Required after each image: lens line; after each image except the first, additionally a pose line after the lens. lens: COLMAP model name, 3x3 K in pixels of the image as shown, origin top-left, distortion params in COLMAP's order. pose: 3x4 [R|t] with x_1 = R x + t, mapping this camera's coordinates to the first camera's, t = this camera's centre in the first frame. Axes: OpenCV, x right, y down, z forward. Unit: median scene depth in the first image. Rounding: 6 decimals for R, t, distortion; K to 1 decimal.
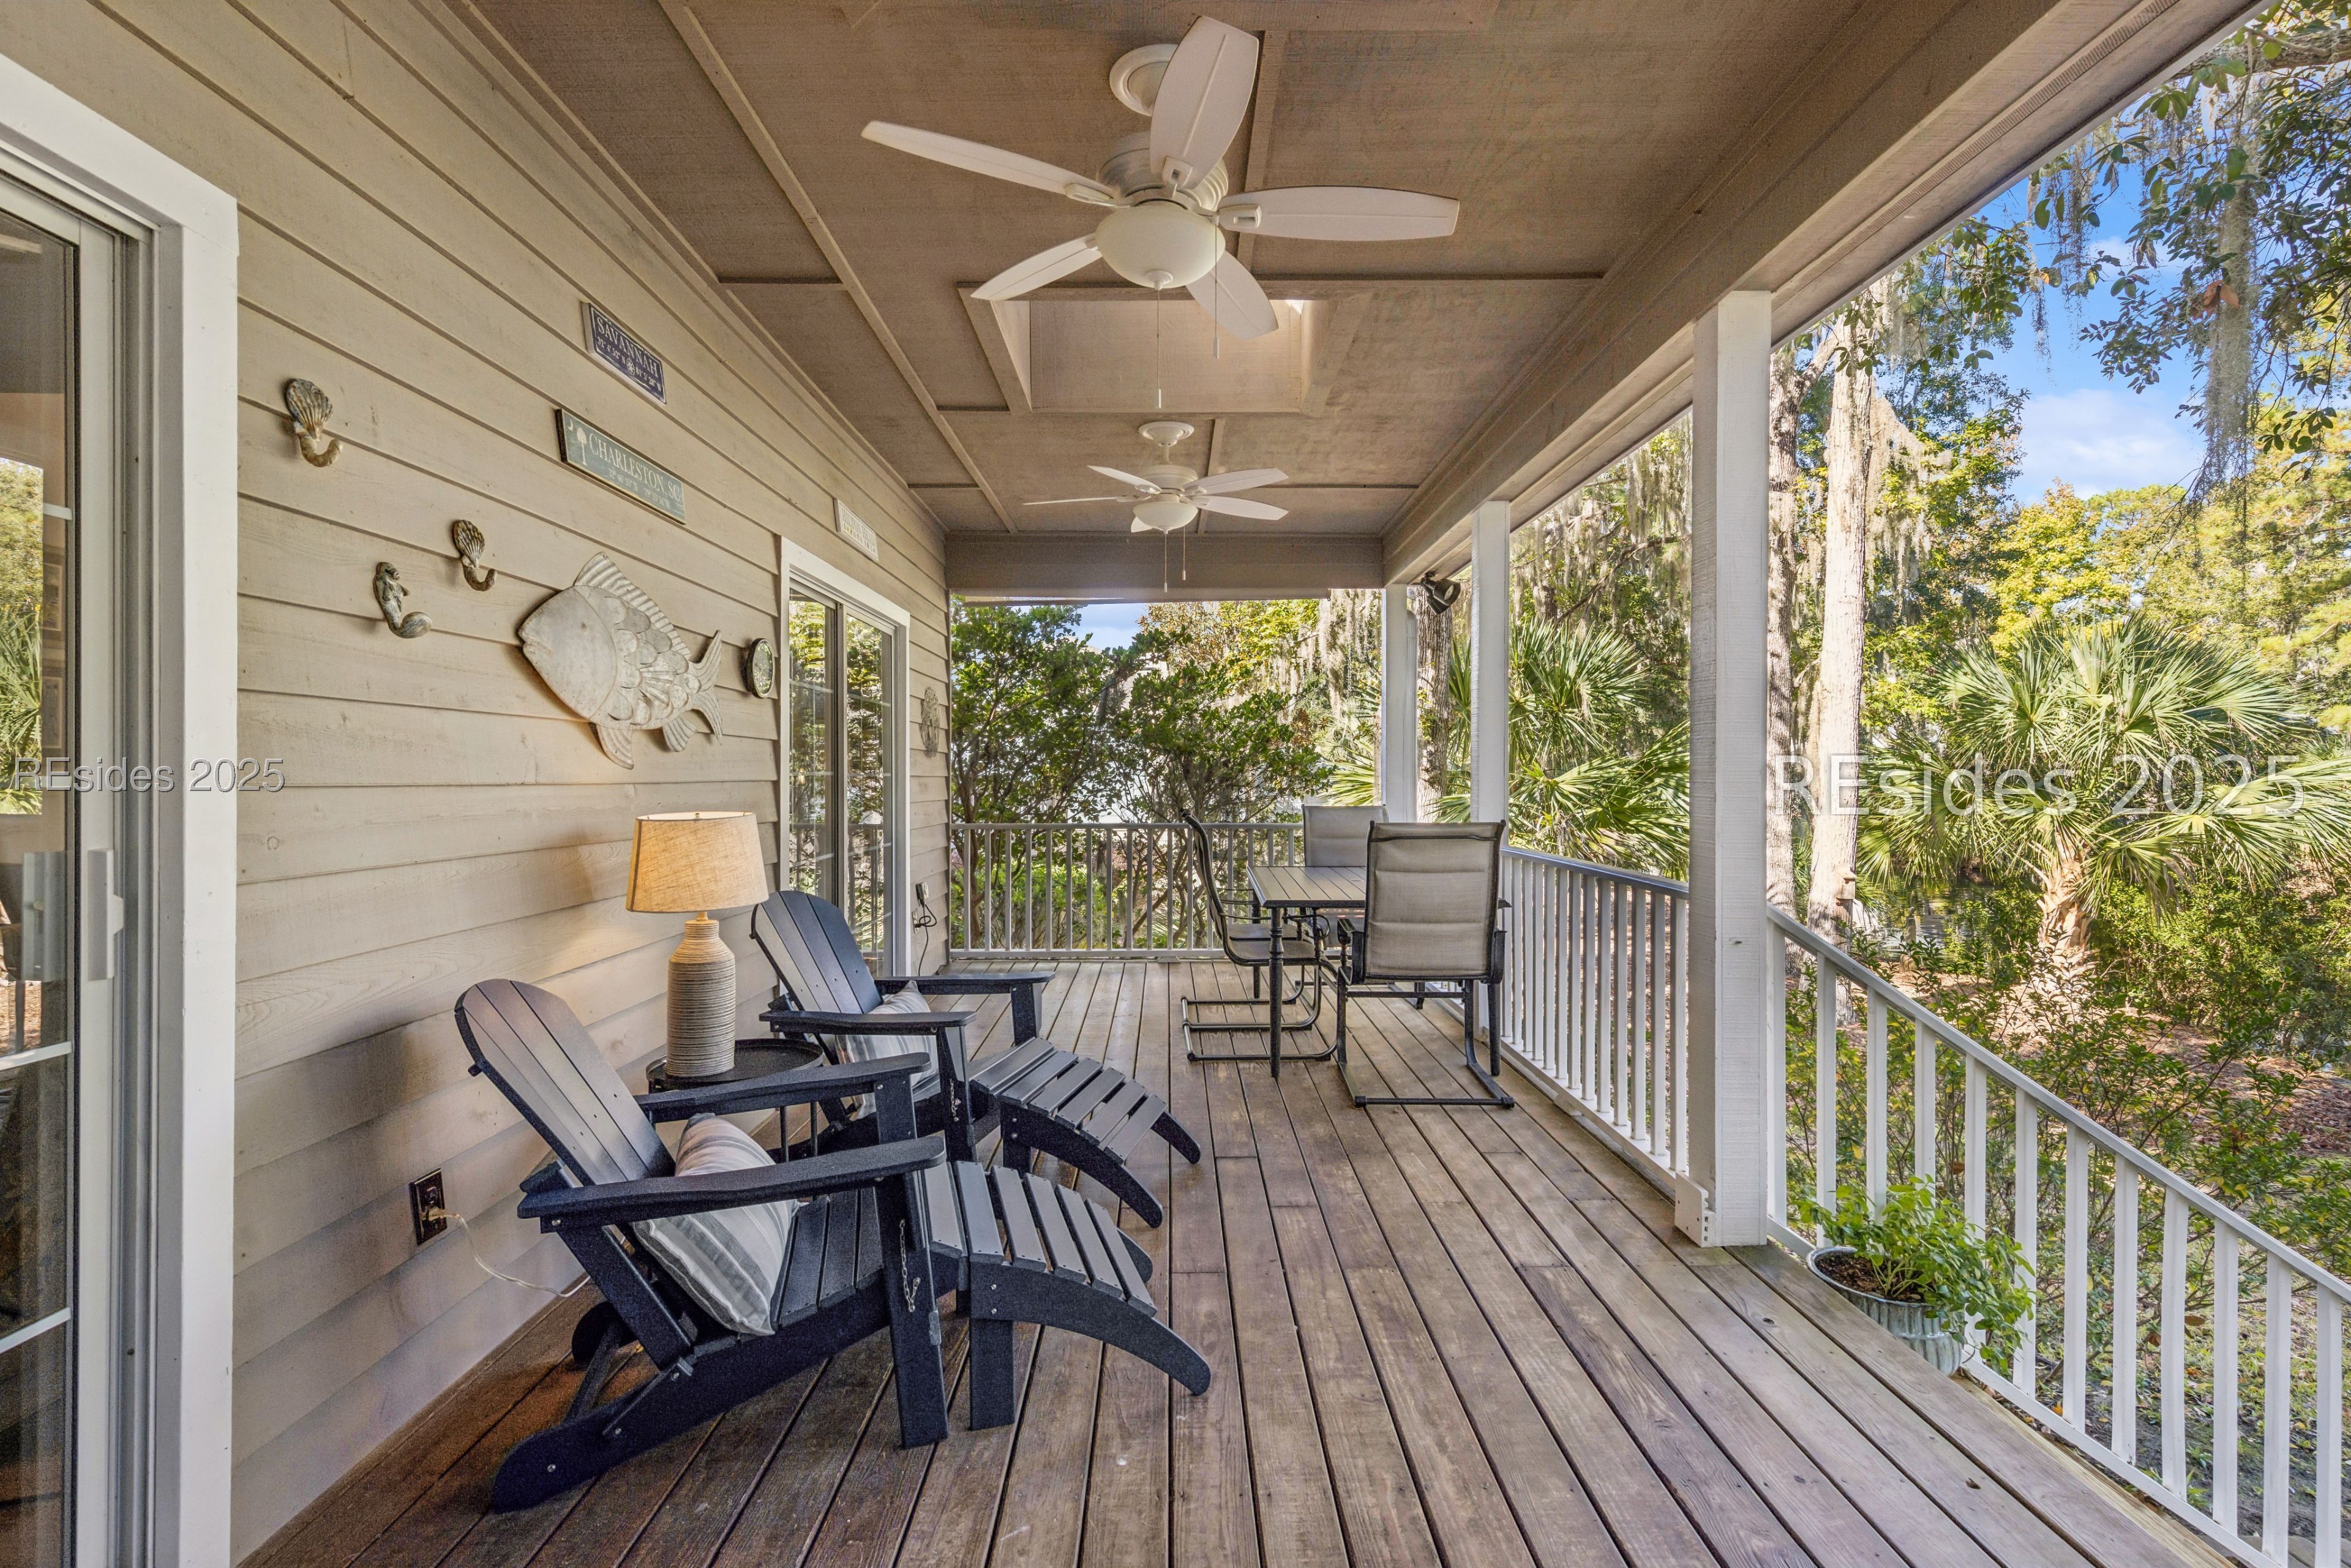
lens RADIAL K [[1044.2, 0, 1178.1], [0, 1044.2, 781.5], [0, 0, 1]] dist [0.000520, -0.000120]
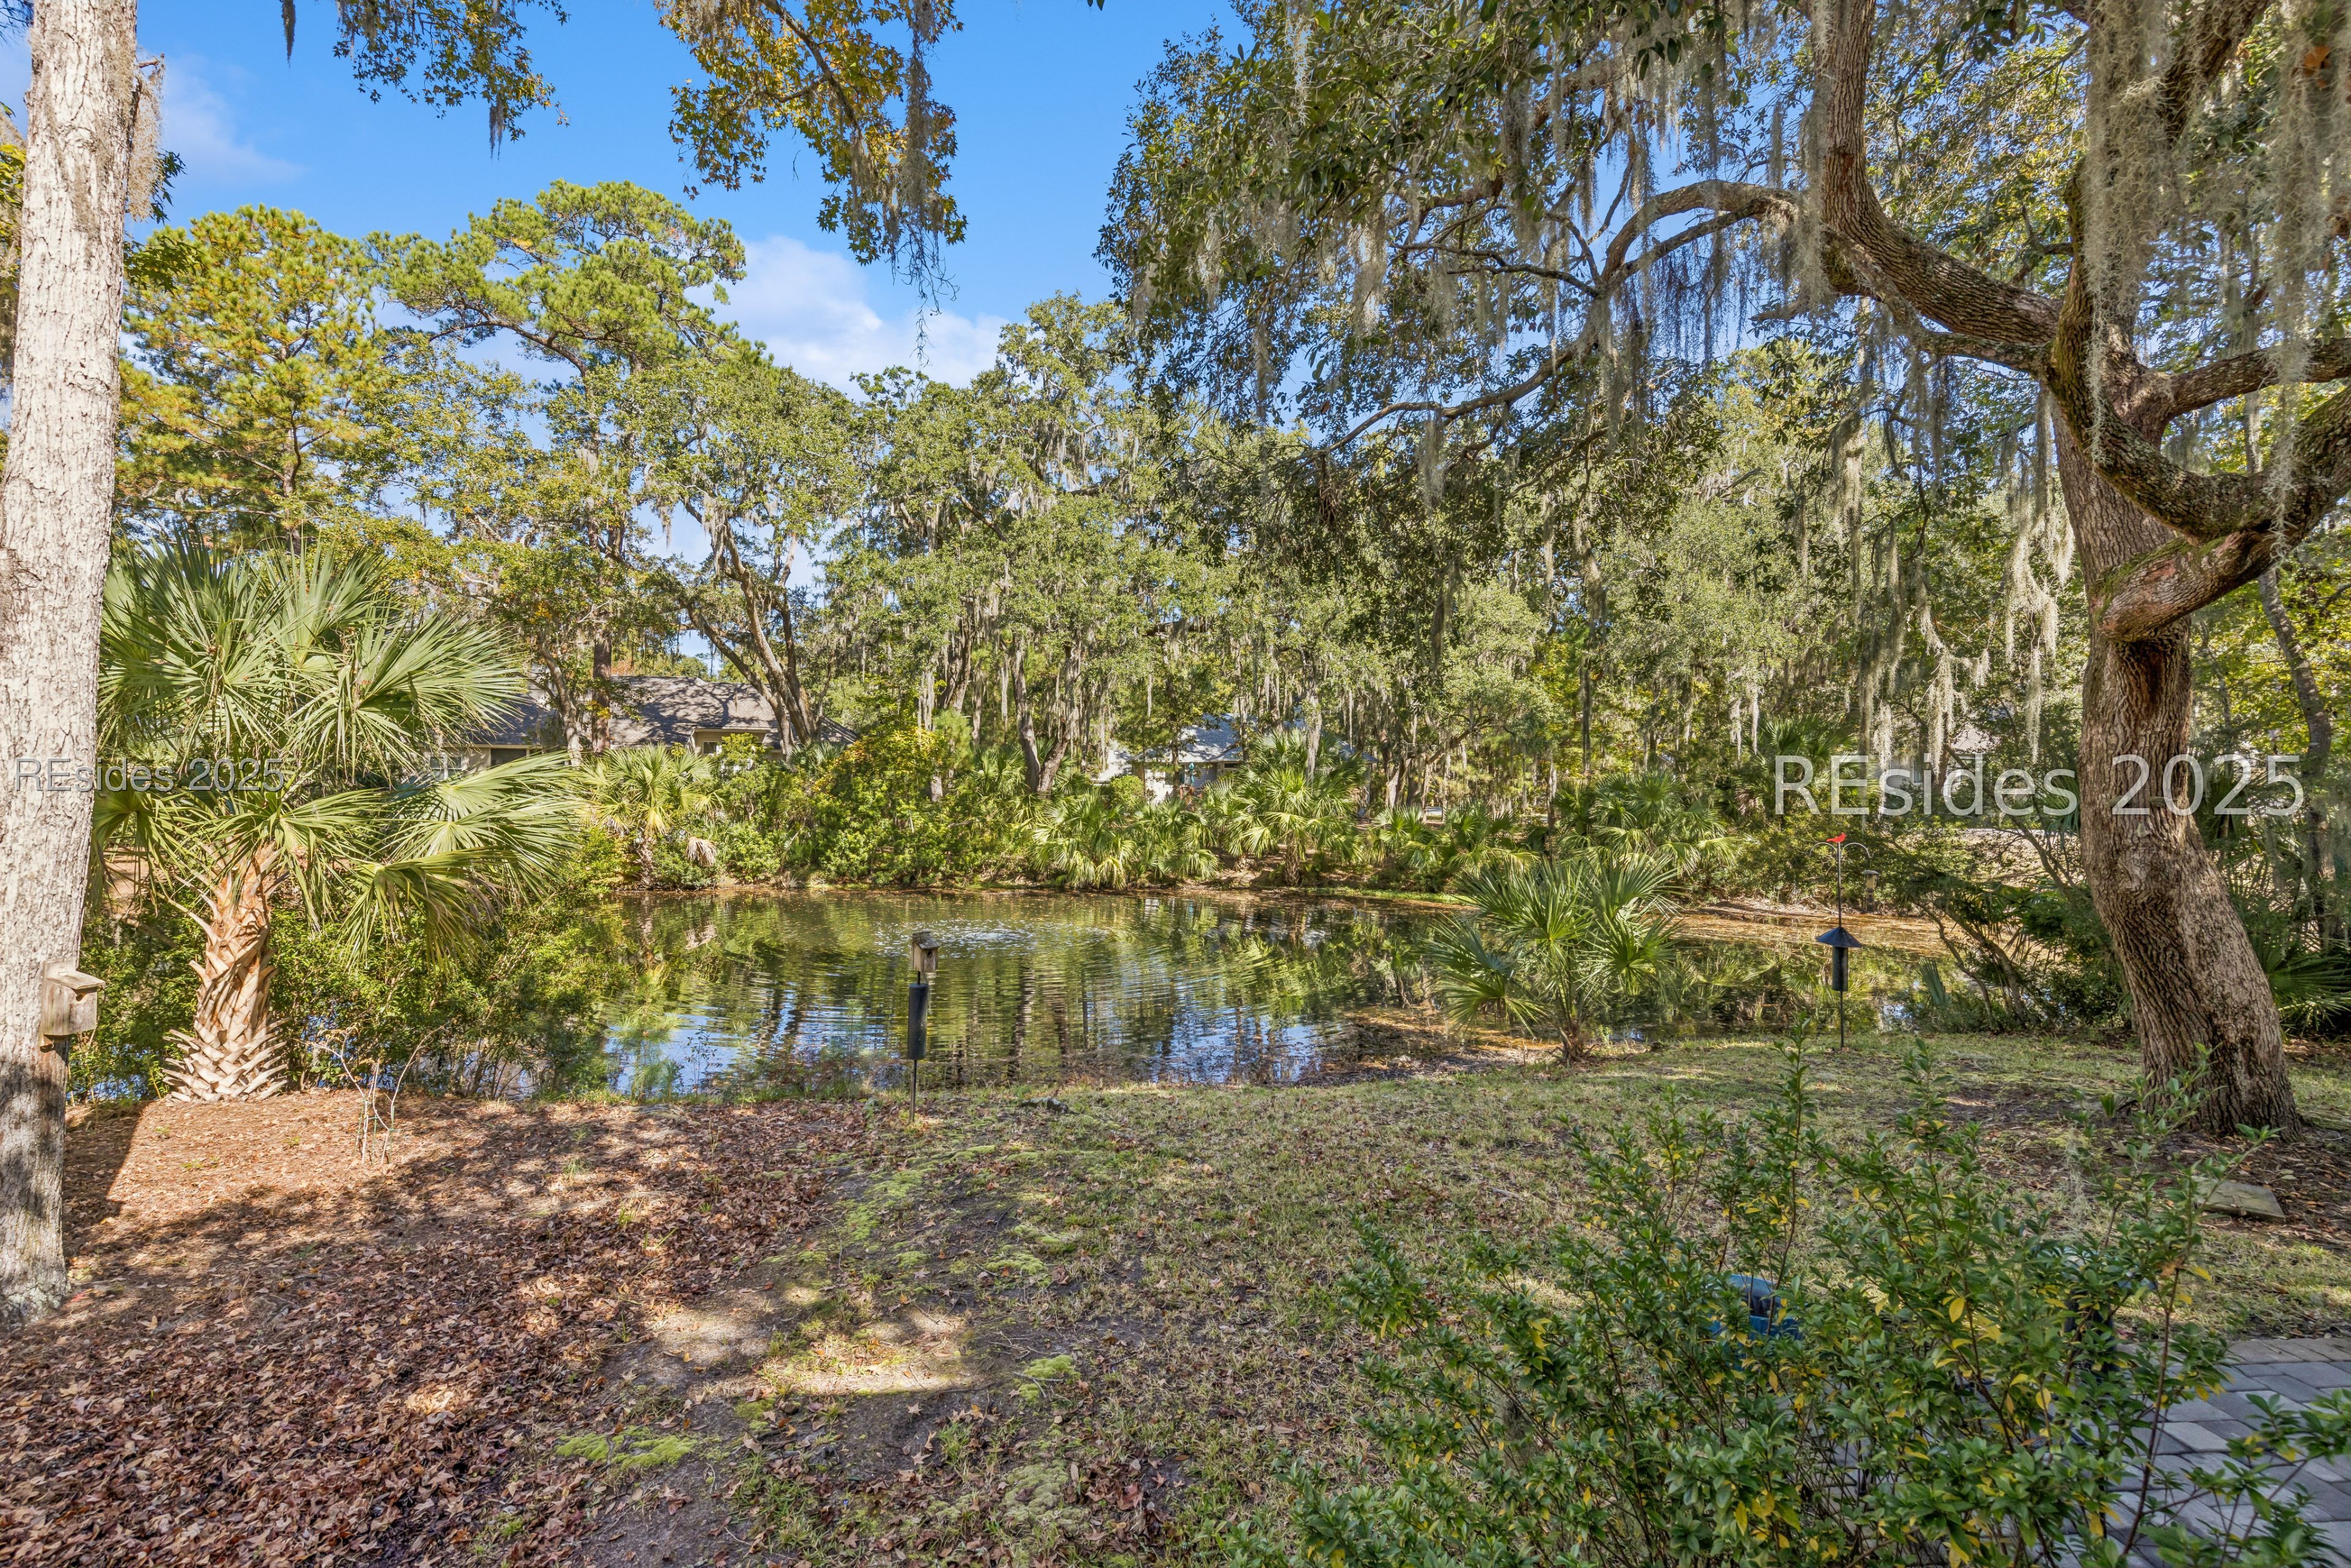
lens RADIAL K [[1081.2, 0, 1175.5], [0, 1081.2, 784.0], [0, 0, 1]] dist [0.004979, 0.000013]
pose [[-0.098542, -0.005443, 0.995118, 0.099742], [-0.002031, 0.999984, 0.005268, -0.001537], [-0.995131, -0.001501, -0.098551, 0.488582]]
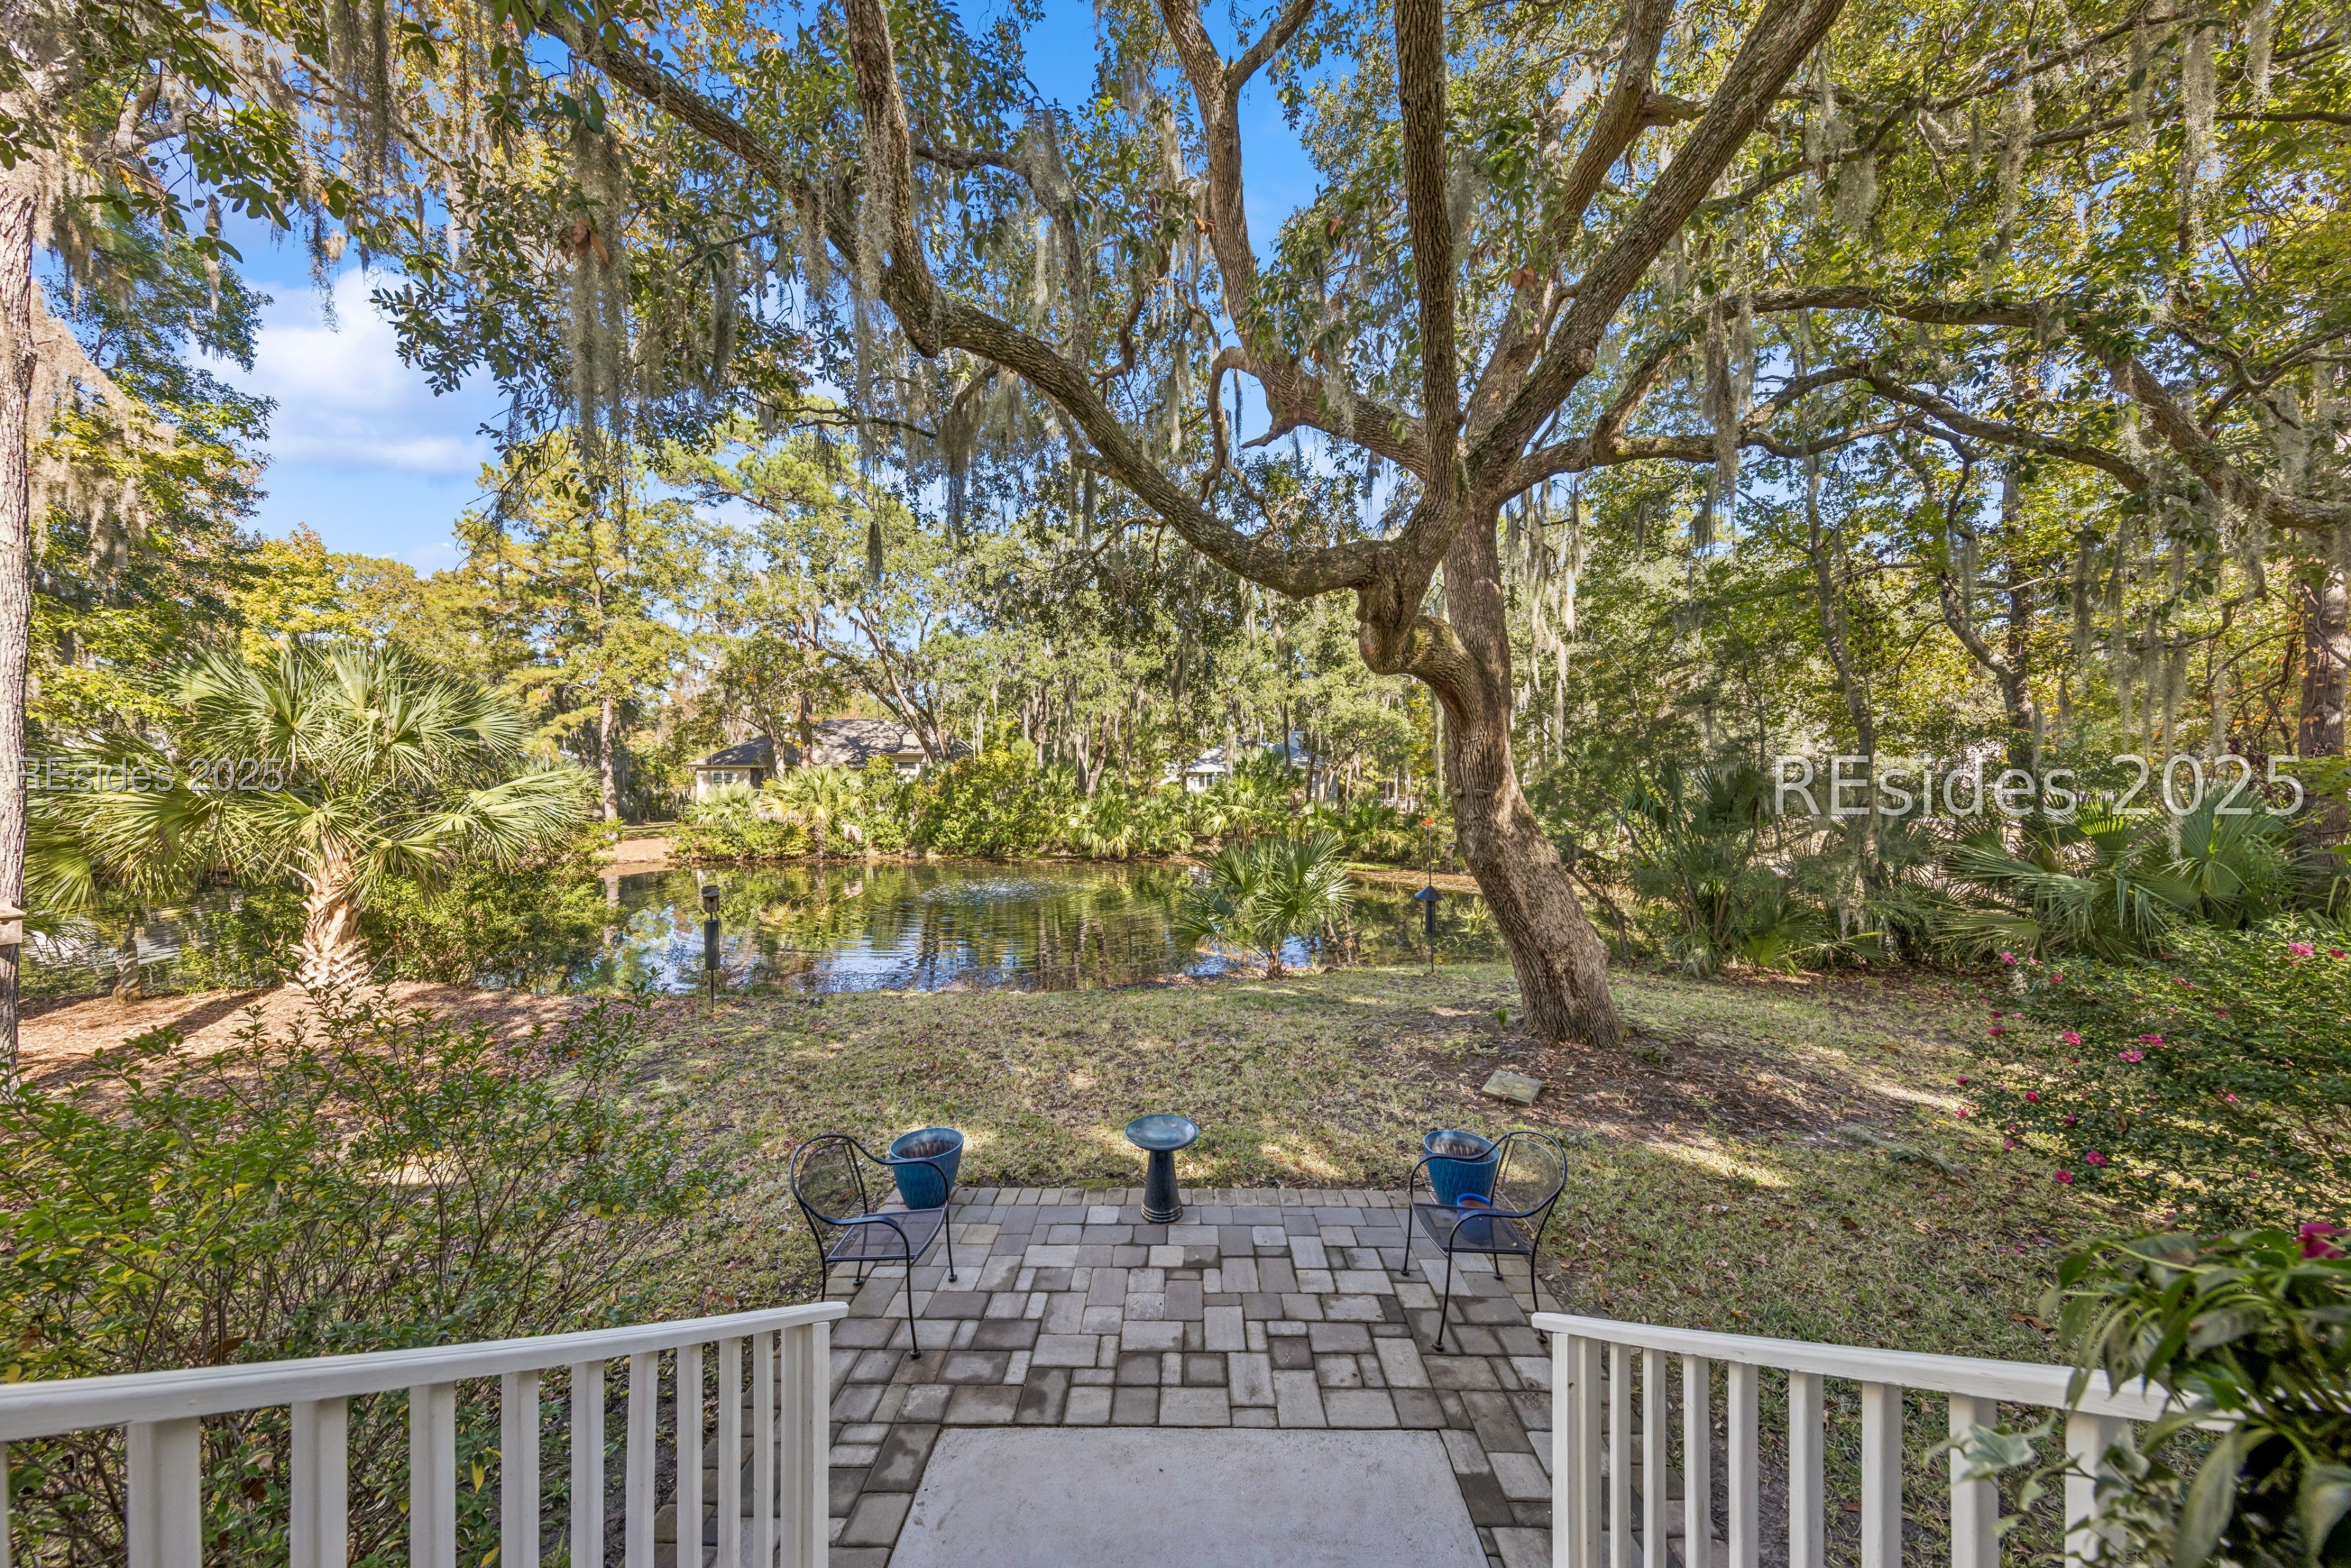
lens RADIAL K [[737.8, 0, 1181.6], [0, 737.8, 794.2], [0, 0, 1]] dist [0.001078, 0.000066]
pose [[0.000076, -0.014622, 0.999893, 0.095023], [0.006952, 0.999869, 0.014621, 0.001461], [-0.999976, 0.006950, 0.000178, 0.132459]]
